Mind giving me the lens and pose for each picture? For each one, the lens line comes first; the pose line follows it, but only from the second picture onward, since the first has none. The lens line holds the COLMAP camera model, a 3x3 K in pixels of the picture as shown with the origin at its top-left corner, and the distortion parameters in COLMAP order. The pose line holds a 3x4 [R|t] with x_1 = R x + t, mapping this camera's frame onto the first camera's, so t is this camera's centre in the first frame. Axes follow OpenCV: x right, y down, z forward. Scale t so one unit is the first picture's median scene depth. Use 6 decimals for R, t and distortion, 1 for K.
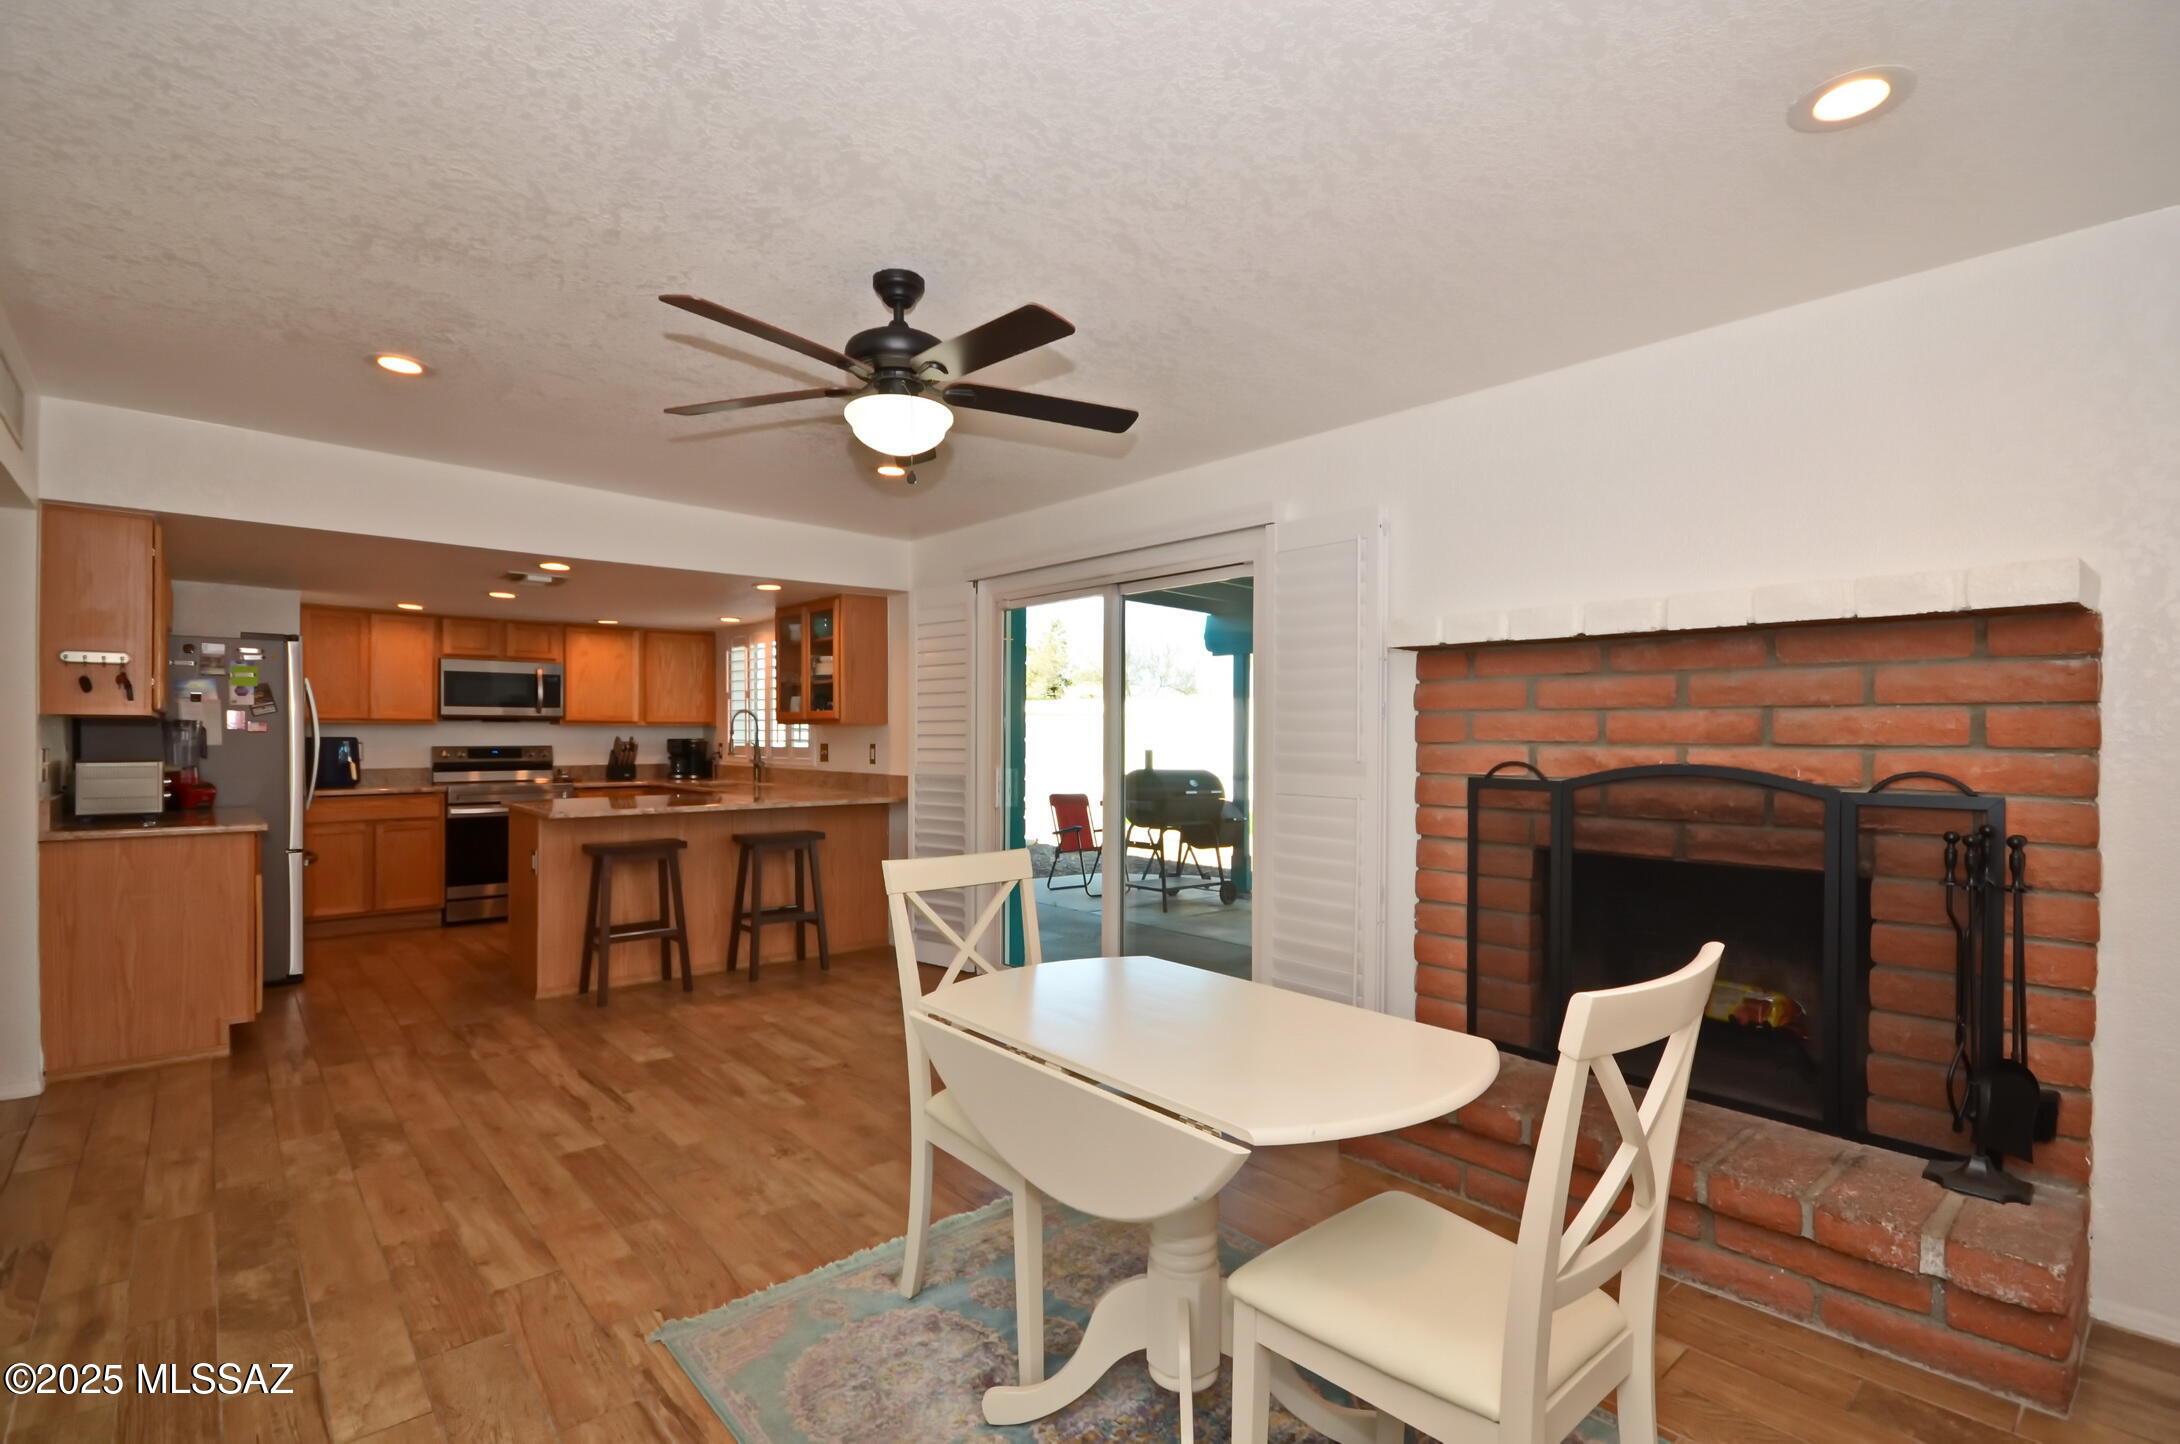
lens RADIAL K [[1009.3, 0, 1090.0], [0, 1009.3, 722.0], [0, 0, 1]] dist [0.000684, 0.000357]
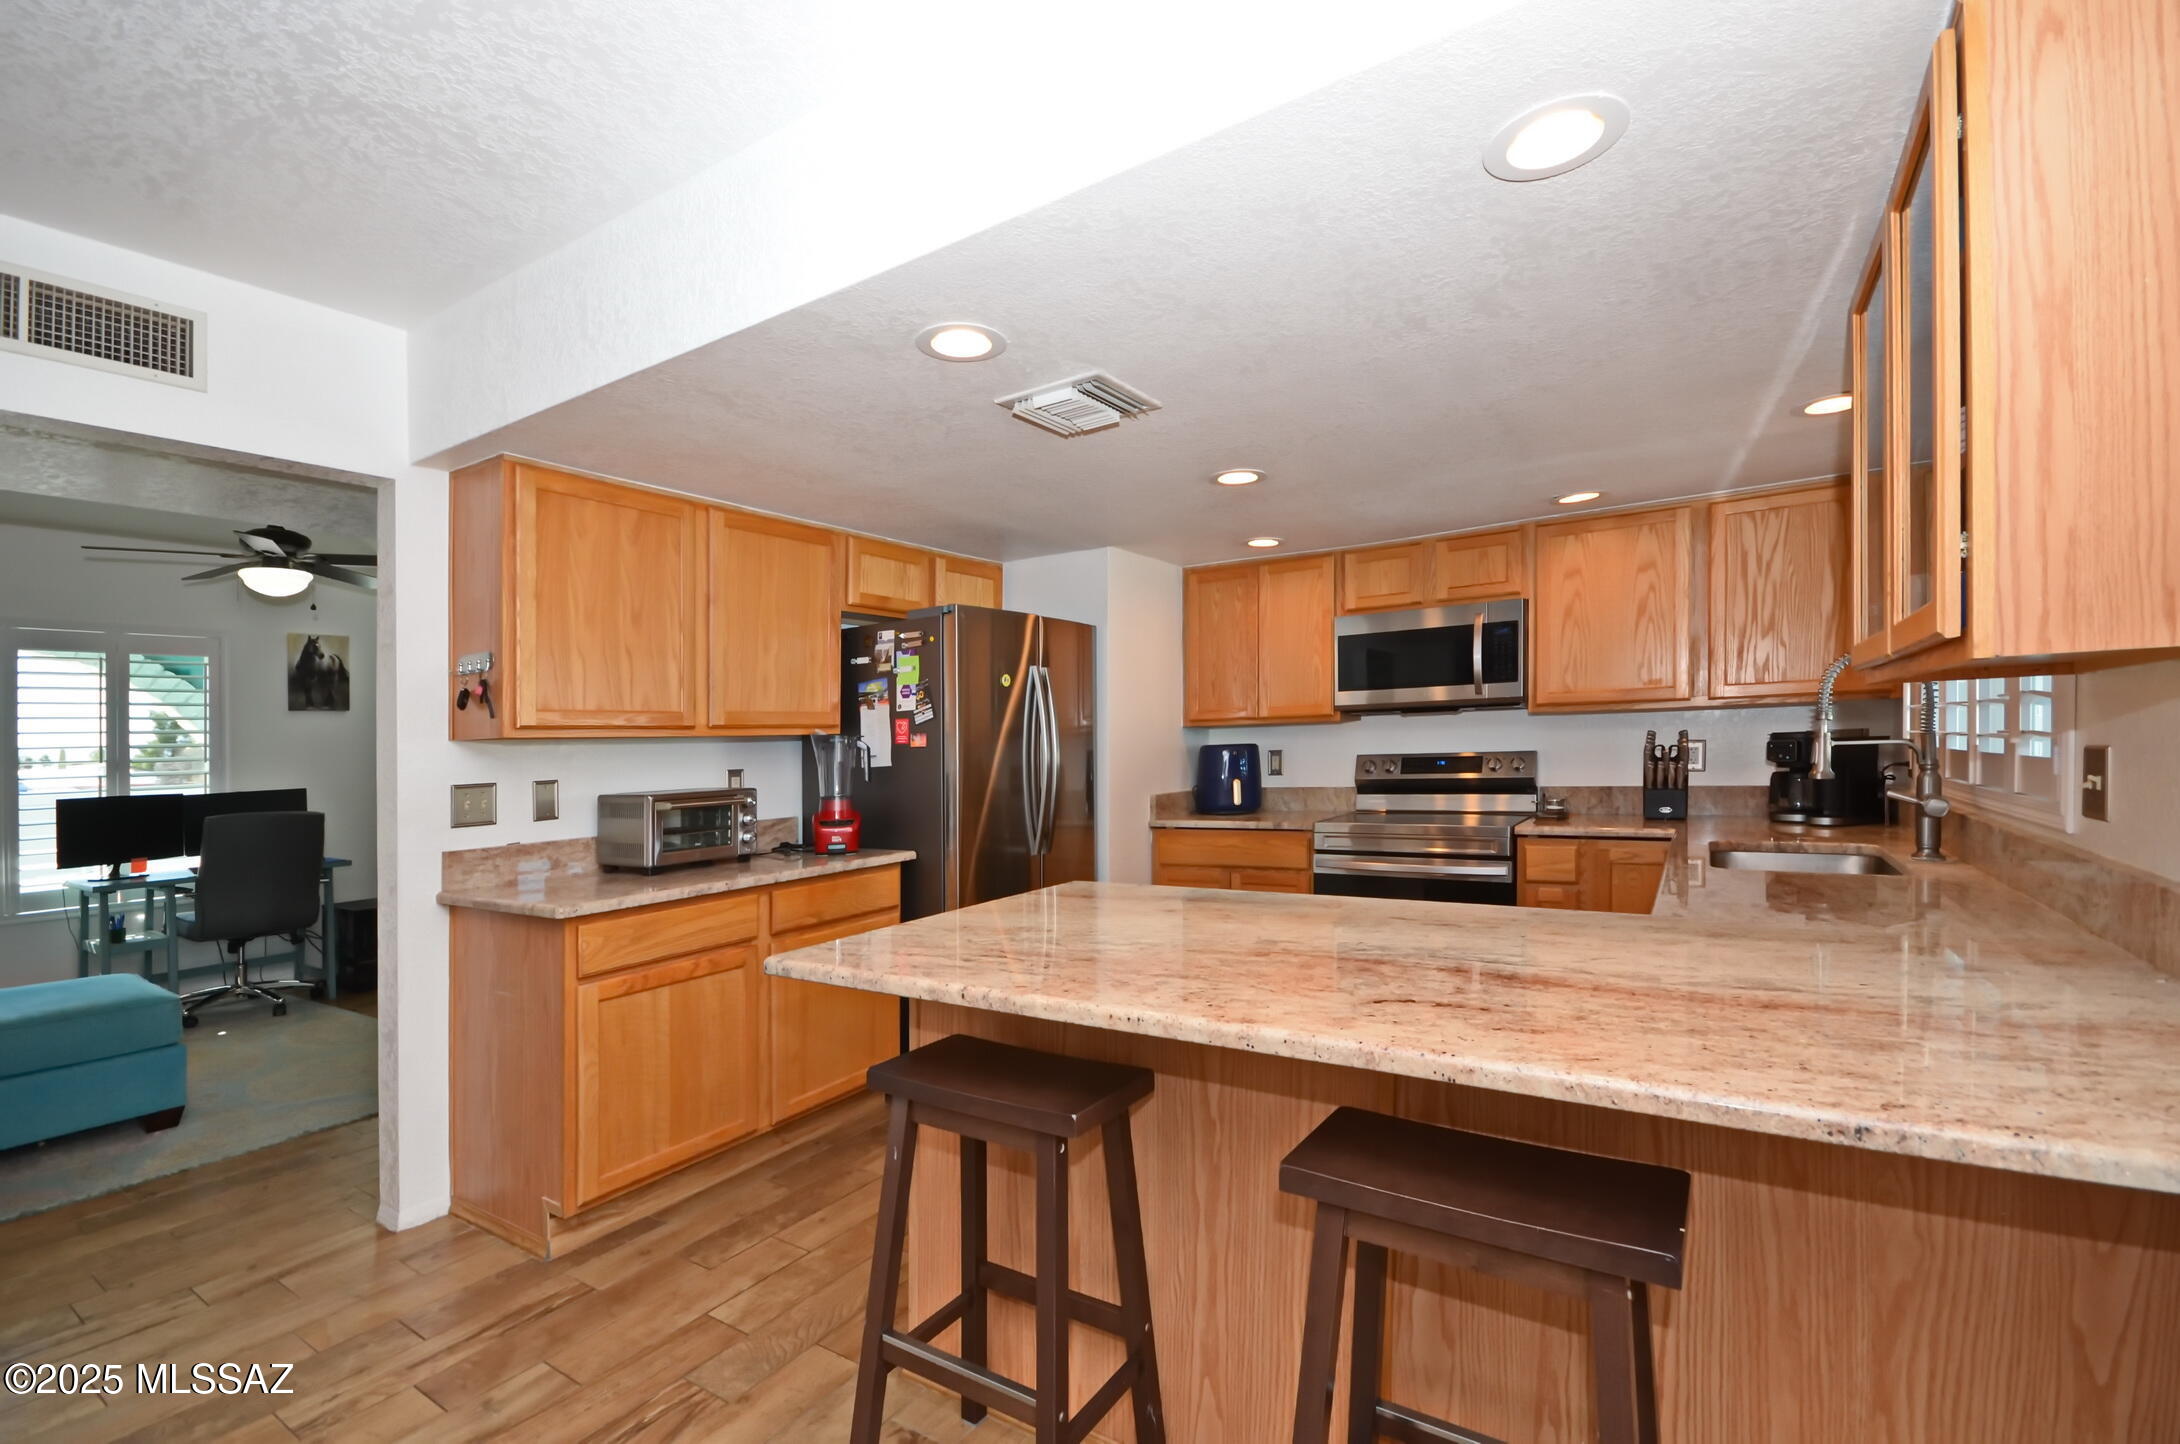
lens RADIAL K [[954.0, 0, 1079.6], [0, 954.0, 778.5], [0, 0, 1]] dist [0.001117, 0.000275]
pose [[0.265826, 0.022633, -0.963755, -0.117943], [0.045348, 0.998324, 0.035953, 0.010849], [0.962954, -0.053262, 0.264354, 0.789193]]
